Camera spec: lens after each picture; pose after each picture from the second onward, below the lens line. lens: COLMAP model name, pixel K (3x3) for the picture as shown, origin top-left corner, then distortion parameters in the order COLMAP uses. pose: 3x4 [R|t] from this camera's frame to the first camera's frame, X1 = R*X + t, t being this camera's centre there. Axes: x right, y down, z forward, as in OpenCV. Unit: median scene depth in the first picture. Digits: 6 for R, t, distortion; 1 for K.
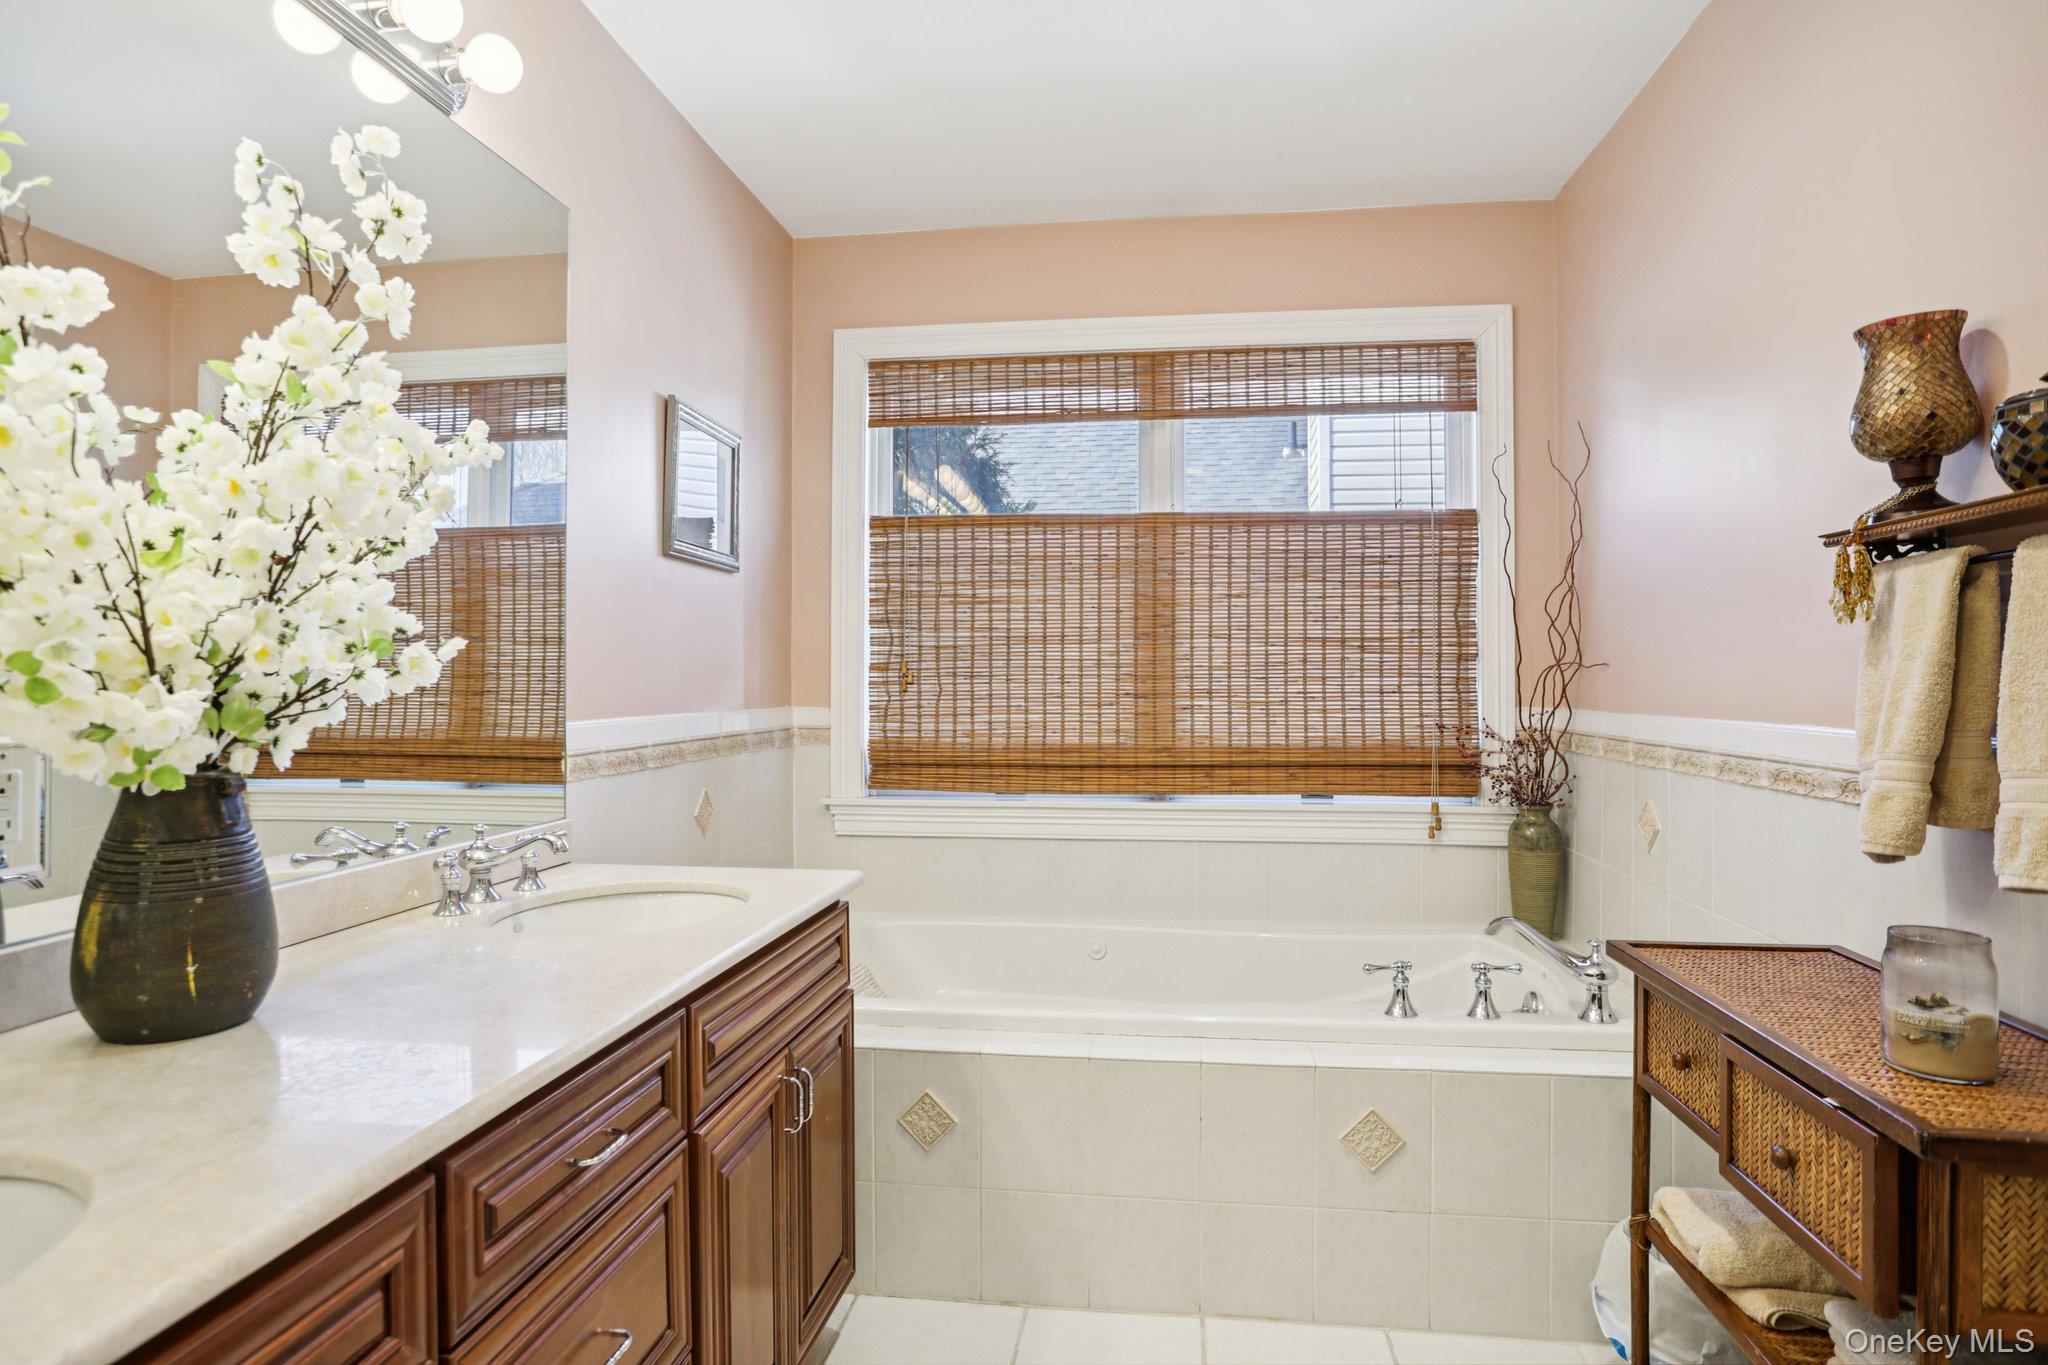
lens RADIAL K [[1178.1, 0, 1024.0], [0, 1178.1, 682.5], [0, 0, 1]] dist [-0.075037, 0.062662]
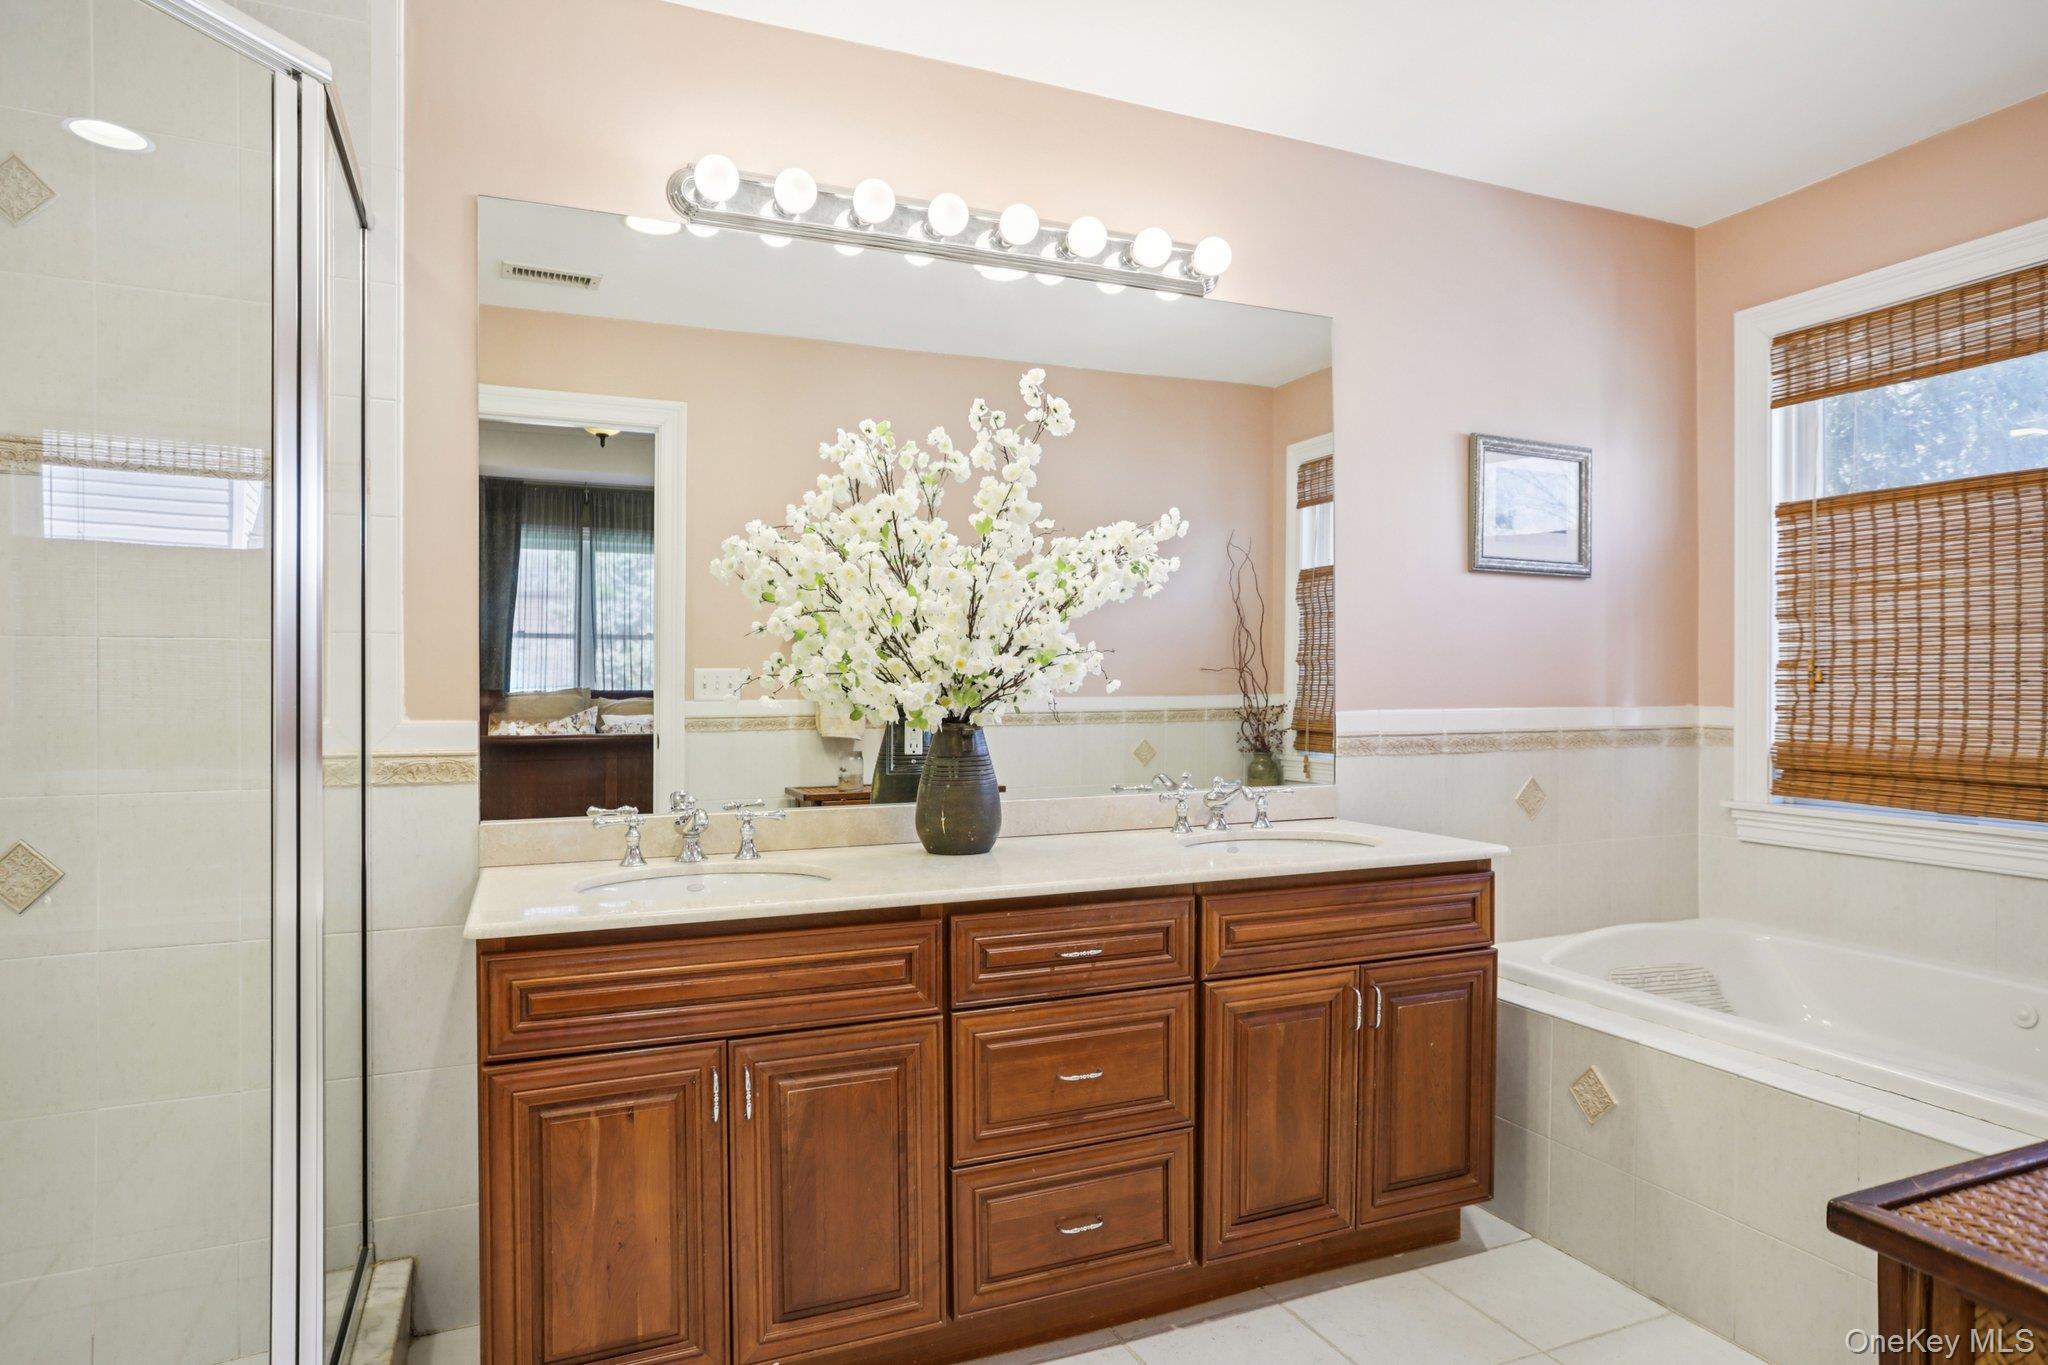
lens RADIAL K [[1178.1, 0, 1024.0], [0, 1178.1, 682.5], [0, 0, 1]] dist [-0.075037, 0.062662]
pose [[0.525095, 0.001366, -0.851042, 0.341157], [-0.001187, 0.999999, 0.000873, 0.000915], [0.851043, 0.000551, 0.525096, 0.007587]]
